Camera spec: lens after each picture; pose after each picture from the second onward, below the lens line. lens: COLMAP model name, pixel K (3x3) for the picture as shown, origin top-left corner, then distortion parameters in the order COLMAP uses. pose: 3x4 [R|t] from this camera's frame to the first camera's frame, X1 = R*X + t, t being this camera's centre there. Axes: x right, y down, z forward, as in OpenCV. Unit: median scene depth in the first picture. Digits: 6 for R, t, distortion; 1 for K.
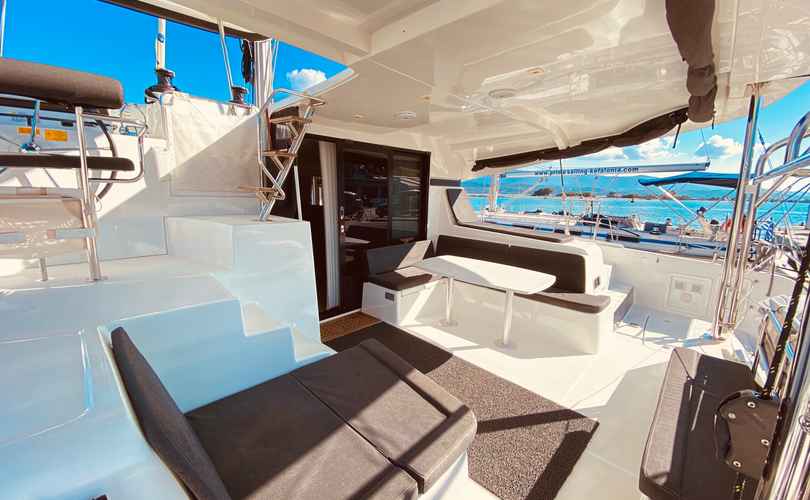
lens RADIAL K [[330.4, 0, 405.0], [0, 330.4, 250.0], [0, 0, 1]] dist [0.000534, -0.000175]
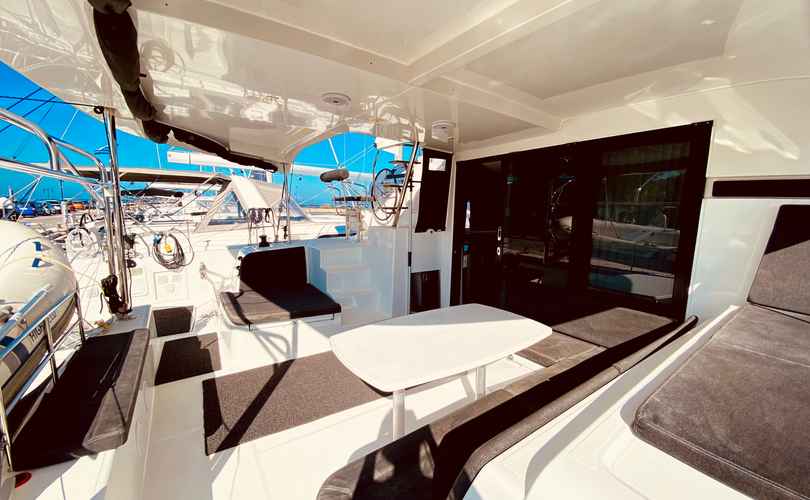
lens RADIAL K [[330.4, 0, 405.0], [0, 330.4, 250.0], [0, 0, 1]] dist [0.000534, -0.000175]
pose [[-0.232371, 0.104990, -0.966944, 0.624683], [-0.186593, 0.970879, 0.150258, -0.128804], [0.954561, 0.215341, -0.206014, 0.776343]]
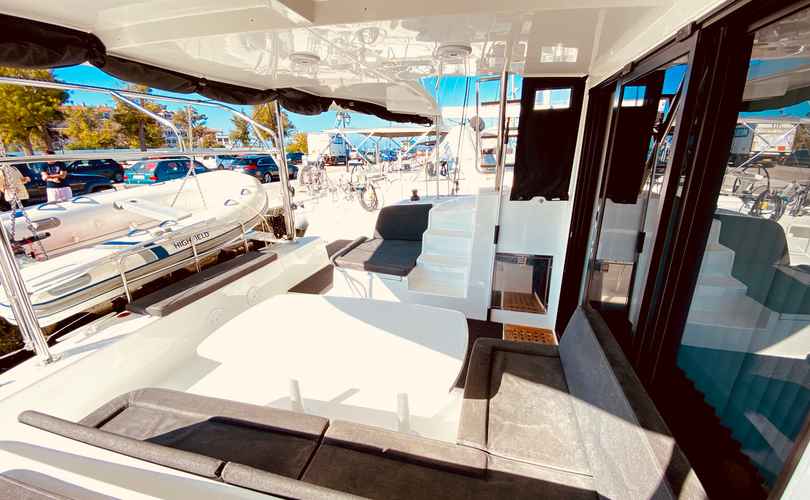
lens RADIAL K [[330.4, 0, 405.0], [0, 330.4, 250.0], [0, 0, 1]] dist [0.000534, -0.000175]
pose [[-0.893975, 0.123520, -0.430756, 0.340660], [-0.078703, 0.903039, 0.422287, -0.196761], [0.441150, 0.411416, -0.797573, 1.009395]]
